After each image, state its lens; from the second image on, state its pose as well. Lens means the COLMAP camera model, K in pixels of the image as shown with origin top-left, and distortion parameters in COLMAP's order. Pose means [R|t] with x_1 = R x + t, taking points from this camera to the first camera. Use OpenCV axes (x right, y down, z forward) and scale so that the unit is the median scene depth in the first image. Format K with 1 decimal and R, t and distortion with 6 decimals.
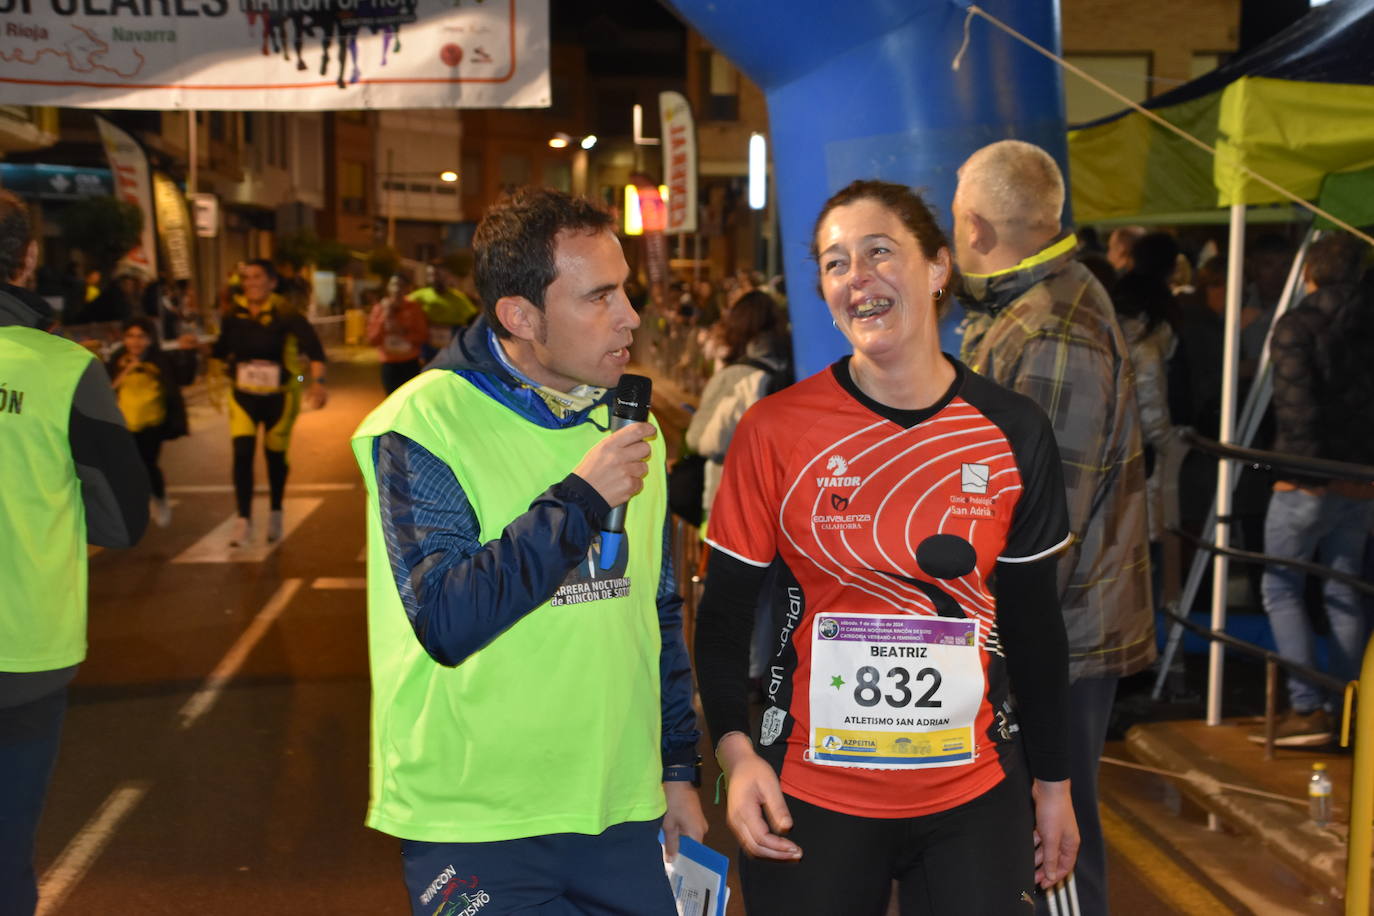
lens RADIAL K [[1838.3, 0, 655.5], [0, 1838.3, 446.4], [0, 0, 1]] dist [-0.018871, 0.492883]
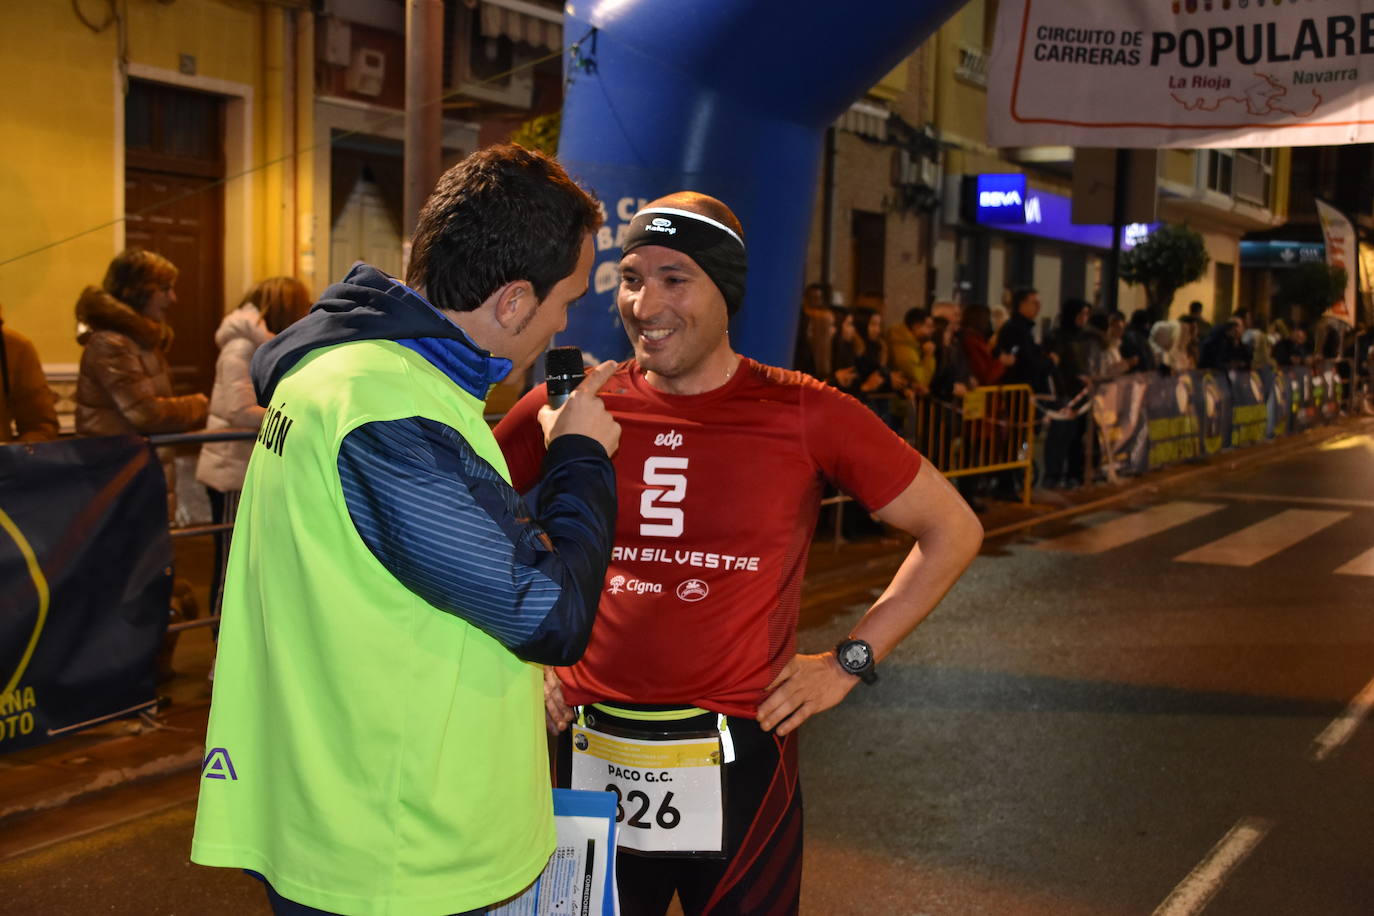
lens RADIAL K [[1838.3, 0, 655.5], [0, 1838.3, 446.4], [0, 0, 1]] dist [-0.018871, 0.492883]
pose [[0.824435, 0.053431, -0.563429, 0.009077], [-0.062681, 0.998029, 0.002928, 0.002907], [0.562476, 0.032902, 0.826159, -0.054453]]
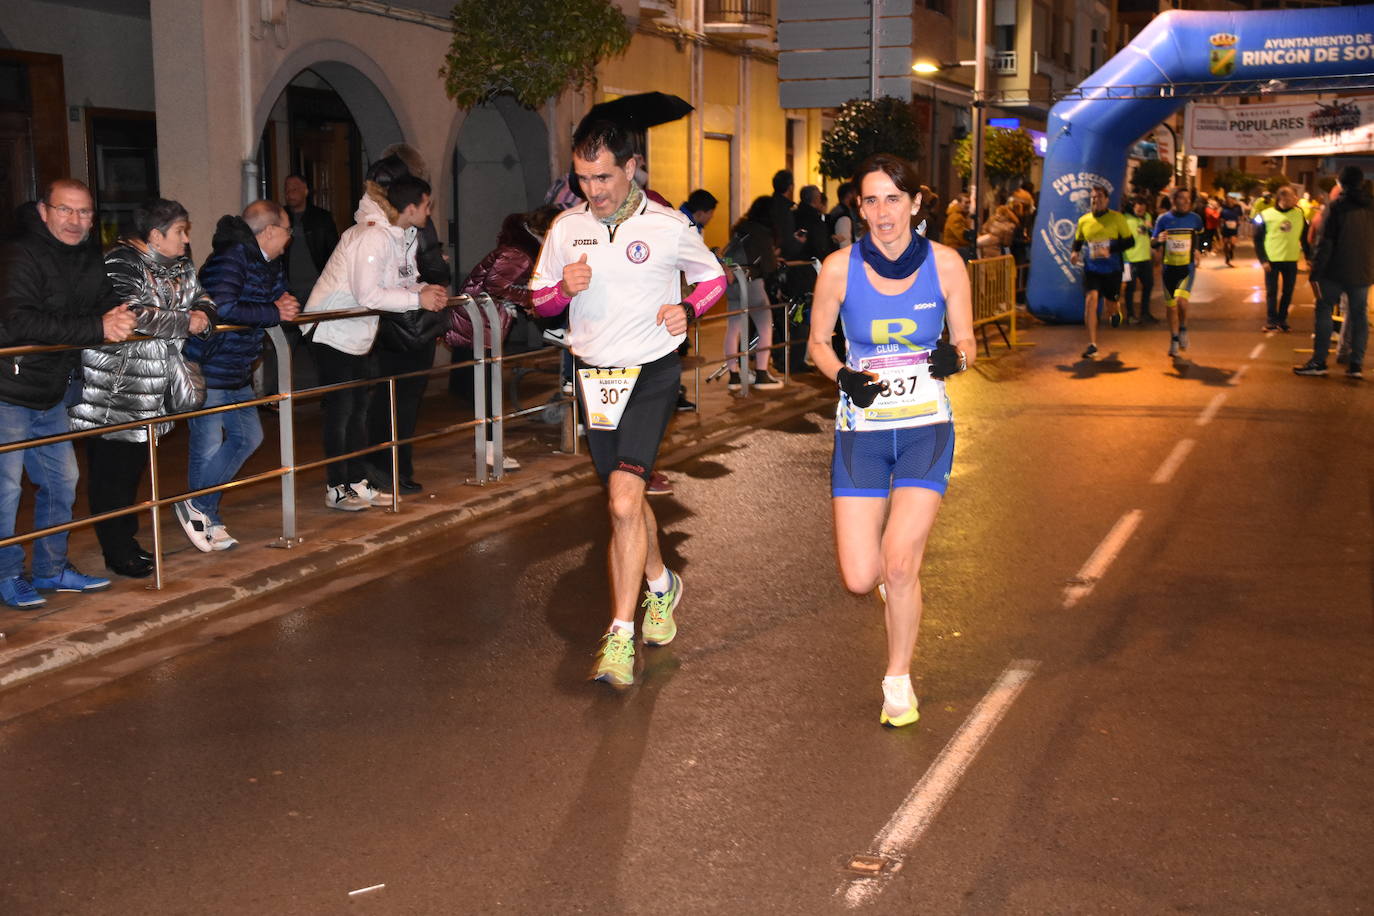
lens RADIAL K [[1782.8, 0, 693.8], [0, 1782.8, 433.0], [0, 0, 1]] dist [-0.002136, 0.409264]
pose [[0.900235, 0.042276, -0.433346, 0.256771], [-0.020761, 0.998311, 0.054264, 0.208146], [0.434908, -0.039853, 0.899592, -2.824890]]
